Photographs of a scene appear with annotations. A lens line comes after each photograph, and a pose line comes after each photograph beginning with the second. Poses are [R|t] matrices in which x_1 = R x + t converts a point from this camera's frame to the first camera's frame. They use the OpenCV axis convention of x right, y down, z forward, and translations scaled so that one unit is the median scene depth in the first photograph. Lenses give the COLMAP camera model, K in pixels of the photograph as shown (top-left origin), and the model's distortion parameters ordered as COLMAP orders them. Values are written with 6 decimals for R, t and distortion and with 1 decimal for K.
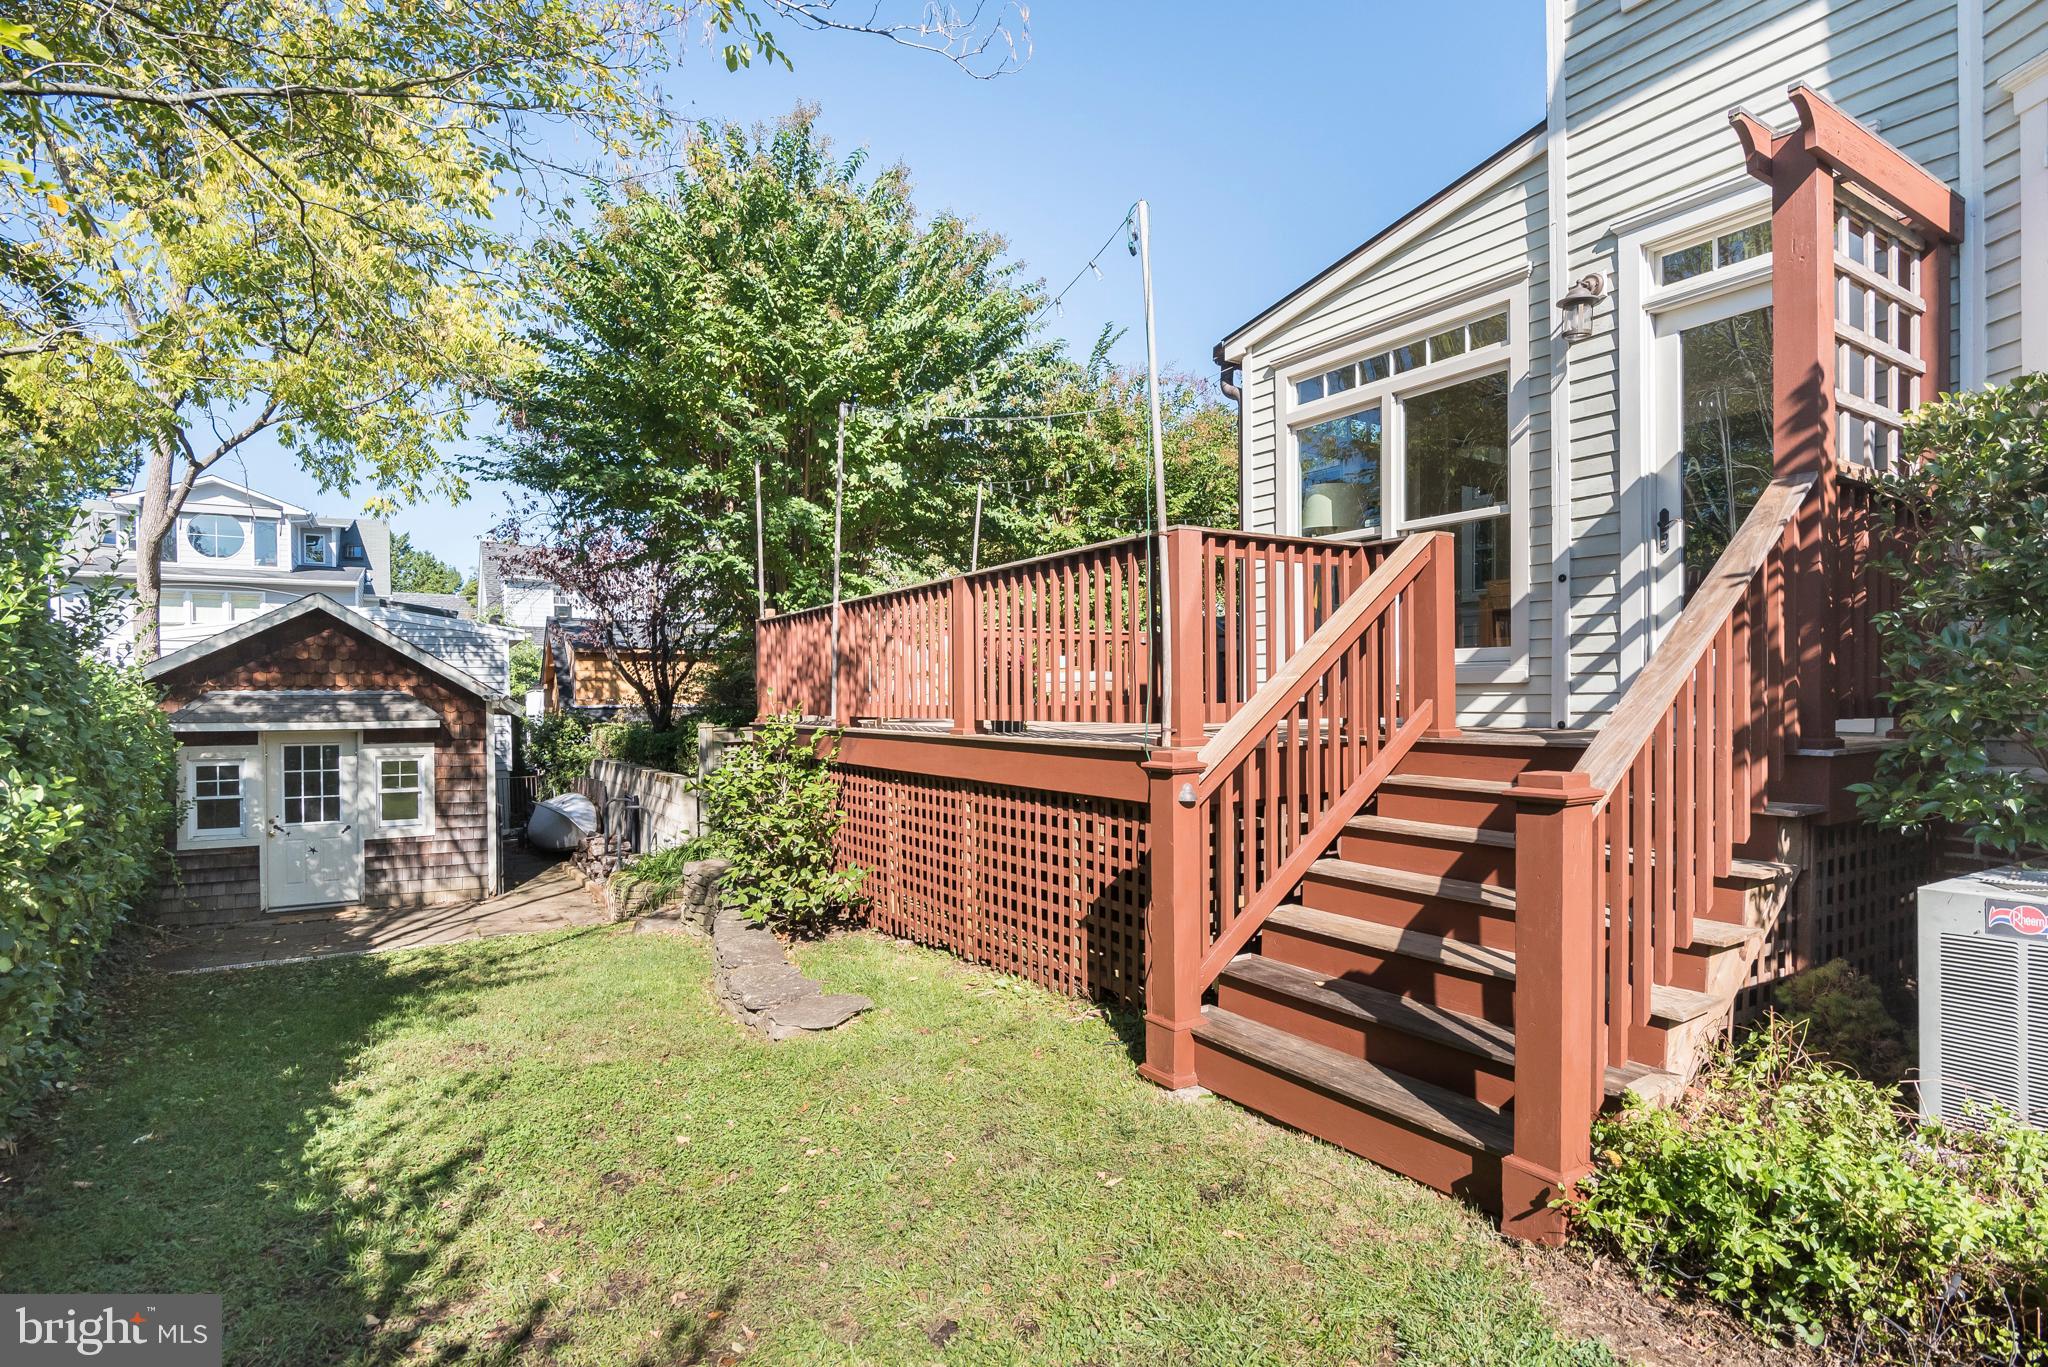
lens RADIAL K [[988.1, 0, 997.8], [0, 988.1, 723.6], [0, 0, 1]] dist [-0.013187, -0.000110]
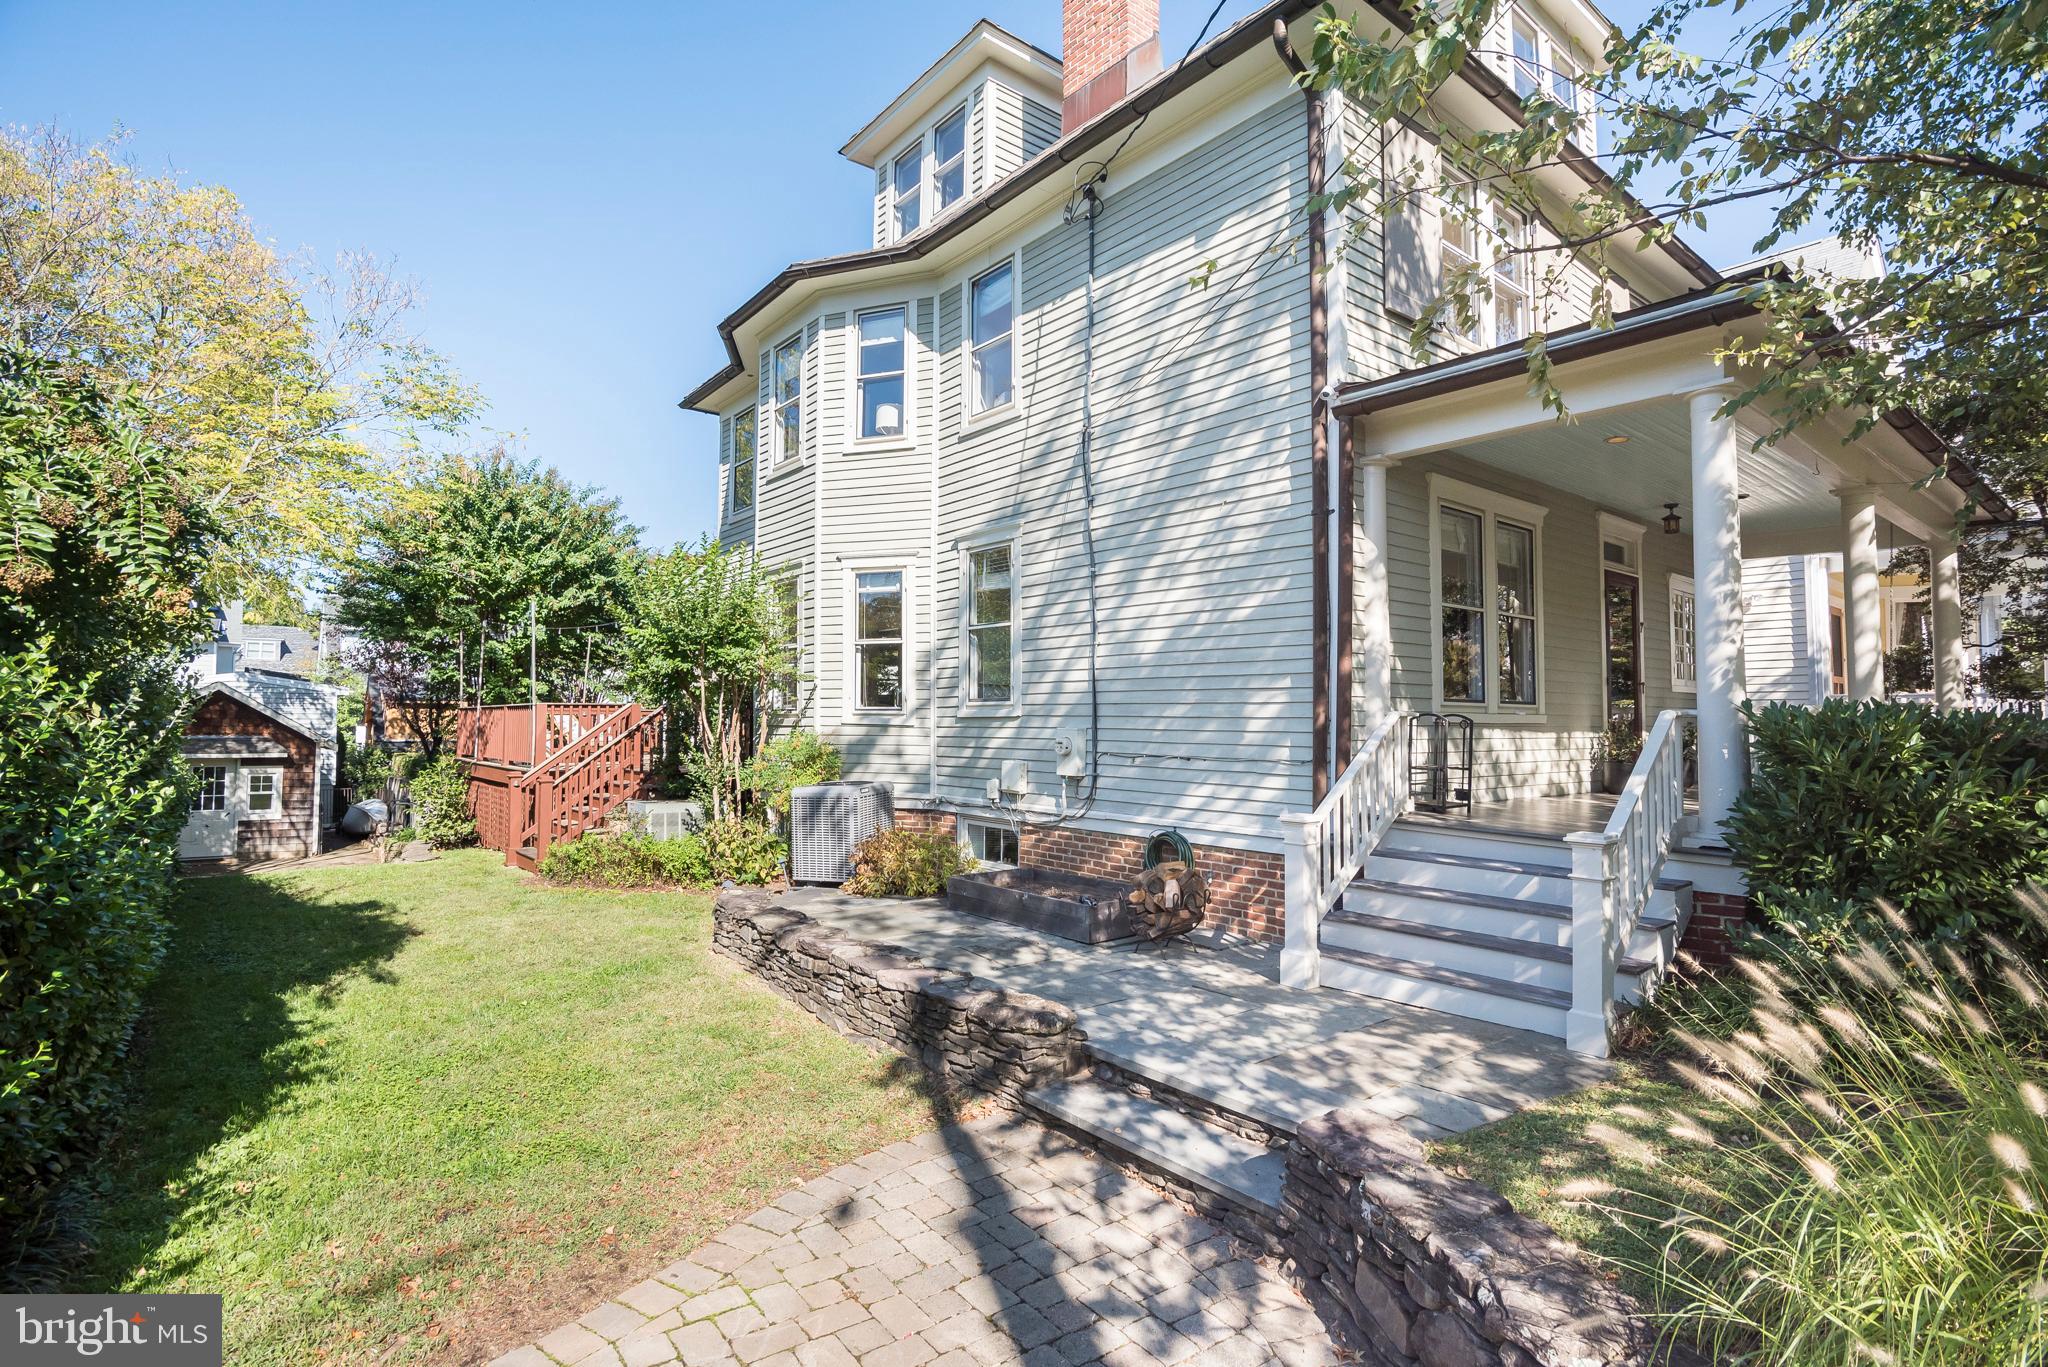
lens RADIAL K [[988.1, 0, 1007.9], [0, 988.1, 682.2], [0, 0, 1]] dist [-0.013187, -0.000110]
pose [[0.991936, 0.015027, 0.125842, 0.489040], [-0.006679, 0.997764, -0.066500, -0.021093], [-0.126560, 0.065123, 0.989819, -0.906406]]
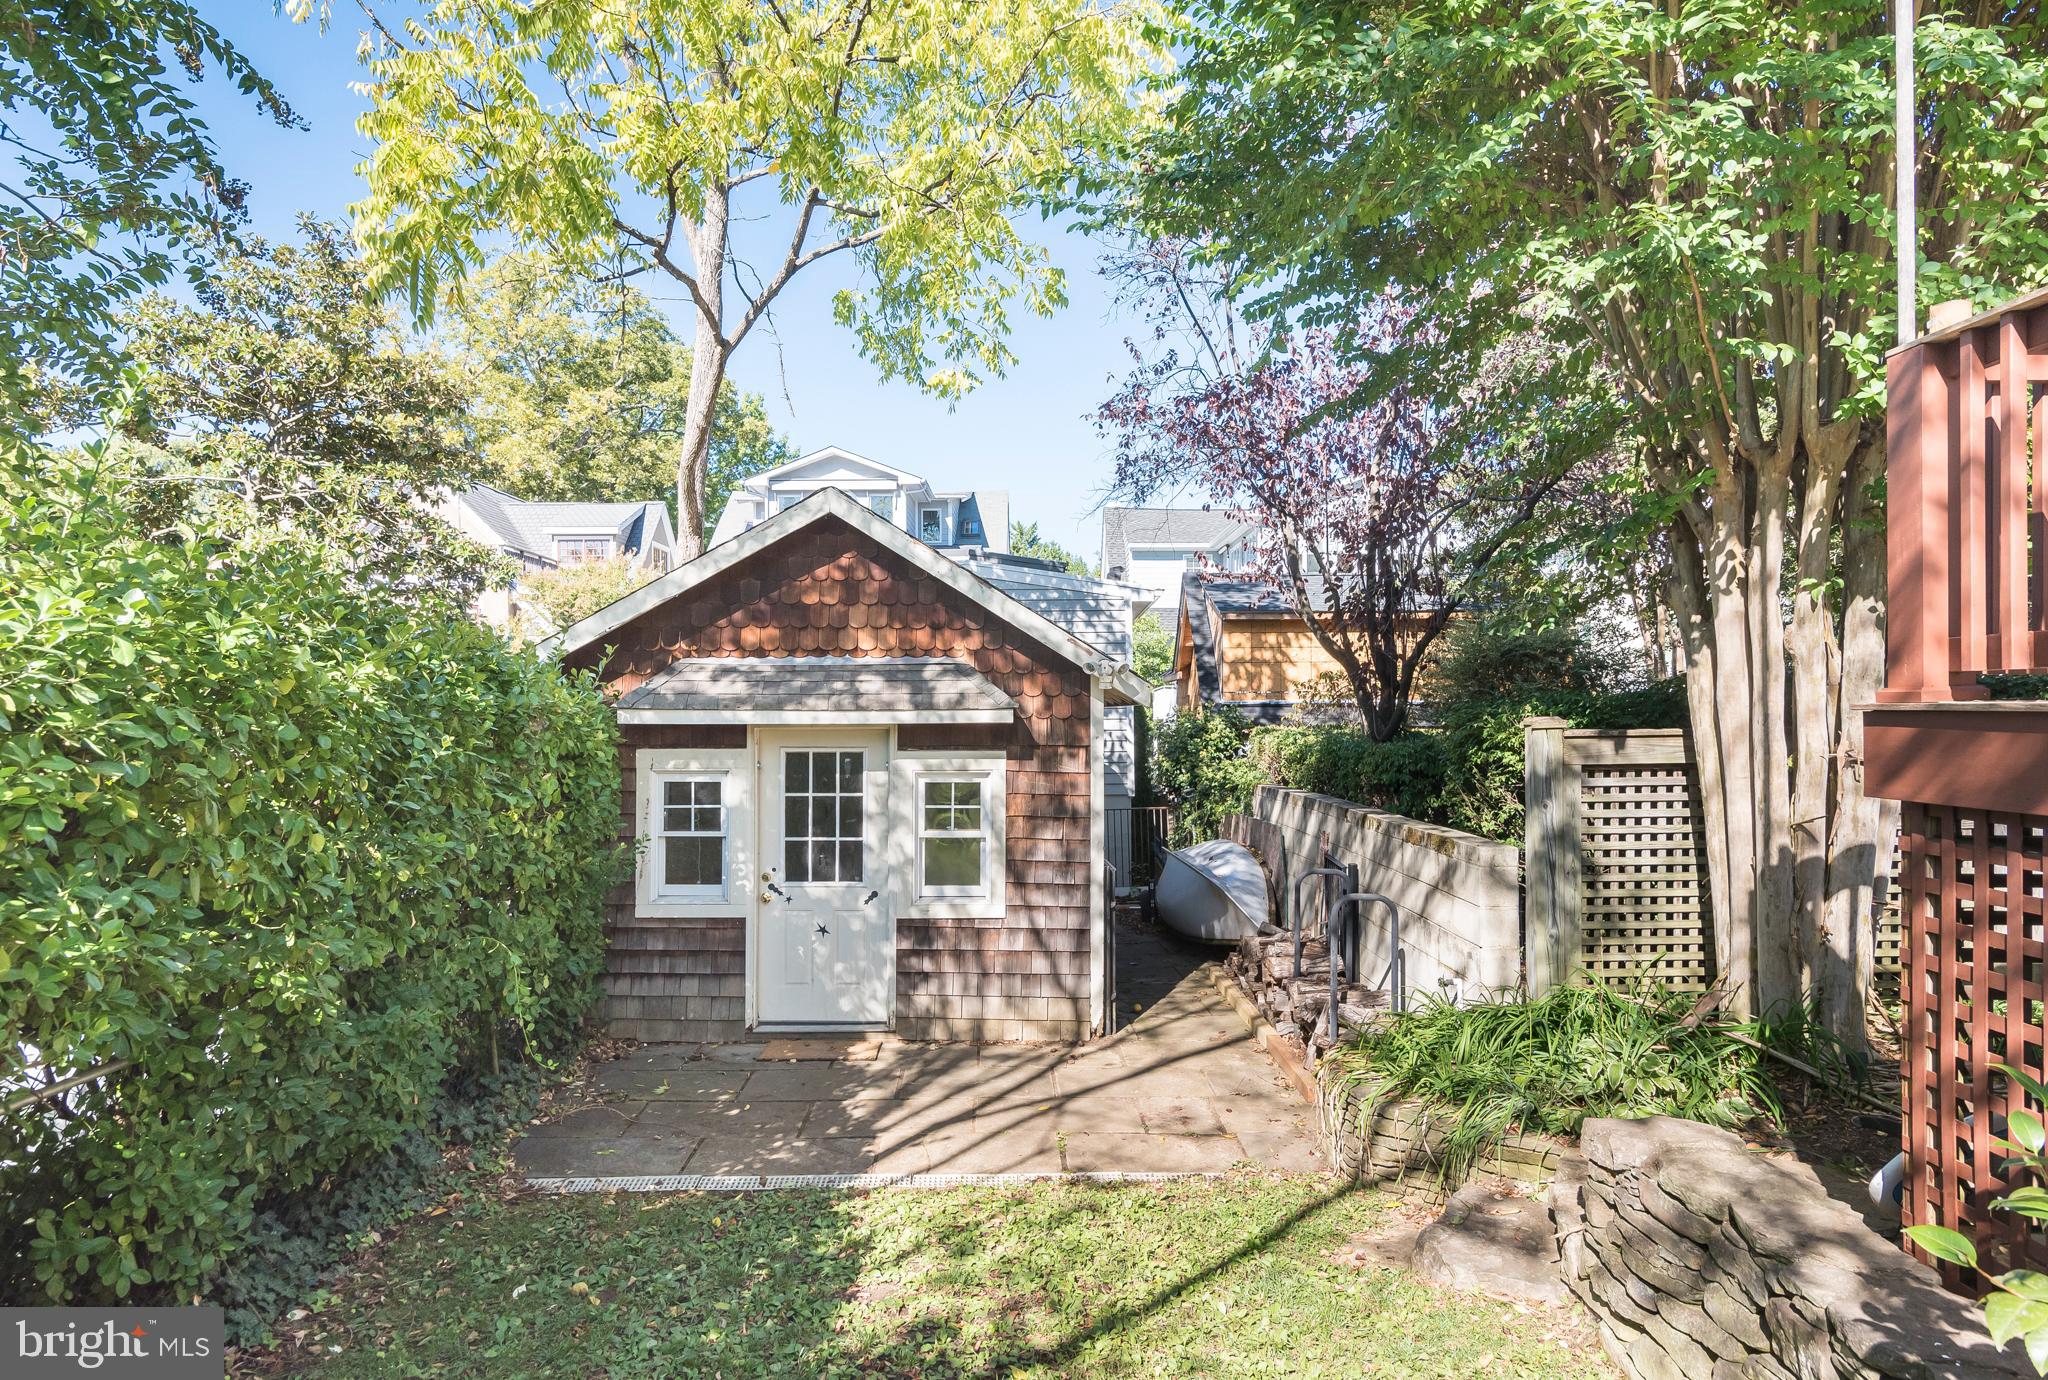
lens RADIAL K [[1193.0, 0, 1016.1], [0, 1193.0, 700.9], [0, 0, 1]] dist [0.005614, 0.000180]
pose [[0.847450, -0.002476, -0.530870, -0.209084], [-0.014016, 0.999536, -0.027037, 0.009304], [0.530690, 0.030354, 0.847022, 0.430047]]
